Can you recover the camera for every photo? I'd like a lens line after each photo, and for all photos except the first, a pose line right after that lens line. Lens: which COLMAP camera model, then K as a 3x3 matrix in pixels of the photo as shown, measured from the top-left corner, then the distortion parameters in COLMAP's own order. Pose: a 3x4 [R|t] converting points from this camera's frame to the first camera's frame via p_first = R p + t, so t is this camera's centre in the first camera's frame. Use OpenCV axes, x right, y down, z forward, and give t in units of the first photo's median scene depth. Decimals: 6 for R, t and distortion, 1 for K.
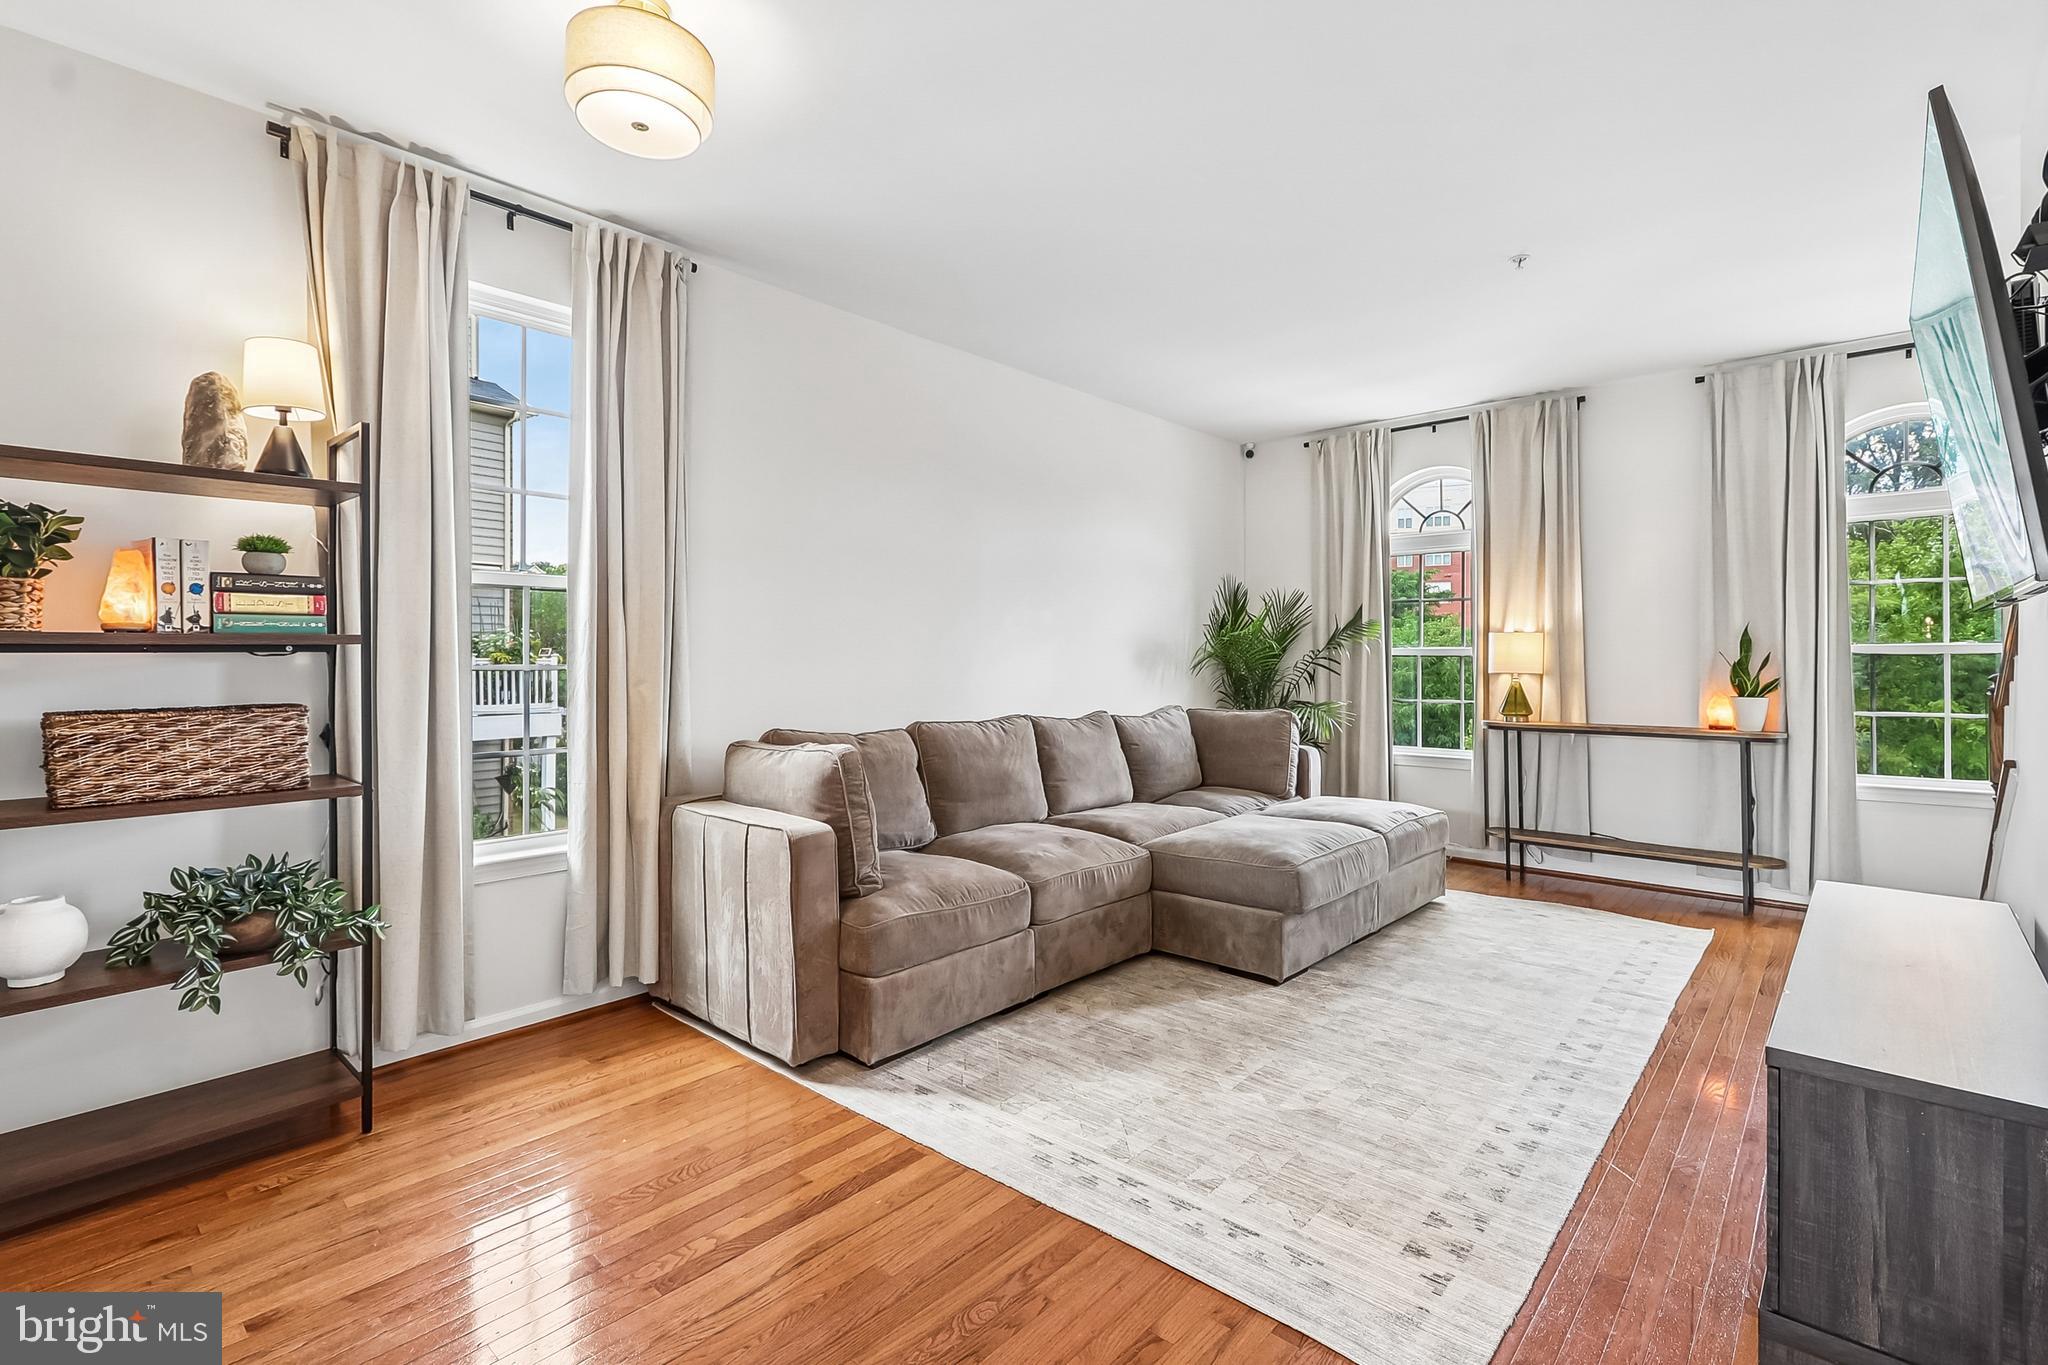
lens RADIAL K [[950.1, 0, 1041.2], [0, 950.1, 650.0], [0, 0, 1]] dist [0.004131, -0.001562]
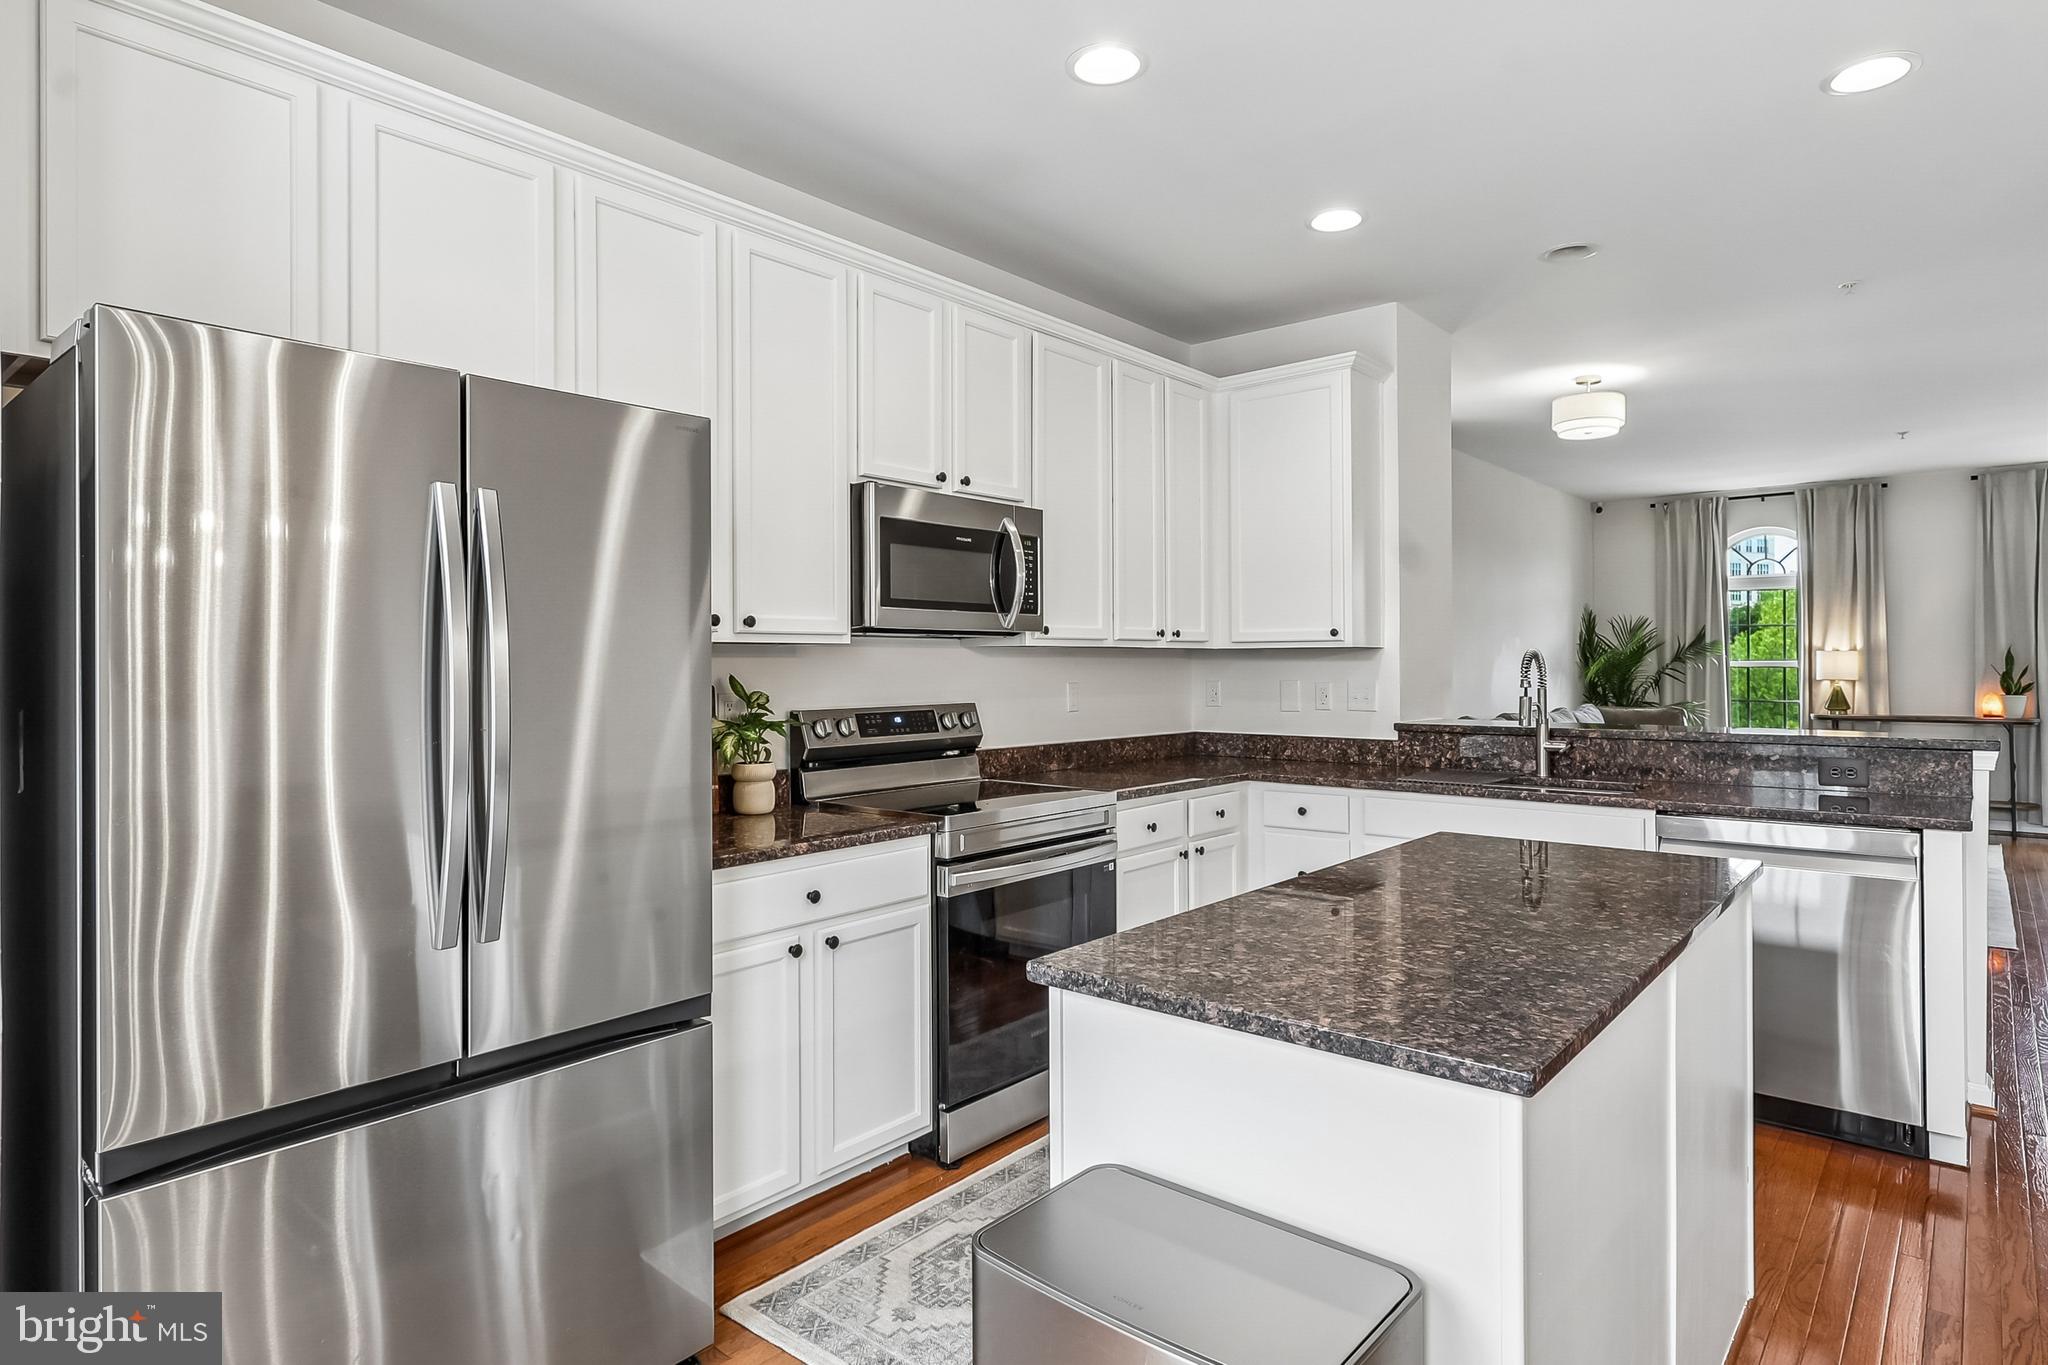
lens RADIAL K [[1136.5, 0, 1053.8], [0, 1136.5, 648.2], [0, 0, 1]] dist [0.005007, 0.001668]
pose [[0.999525, -0.005463, 0.030346, -0.705910], [0.005598, 0.999975, -0.004381, -0.021486], [-0.030322, 0.004549, 0.999530, -0.643484]]
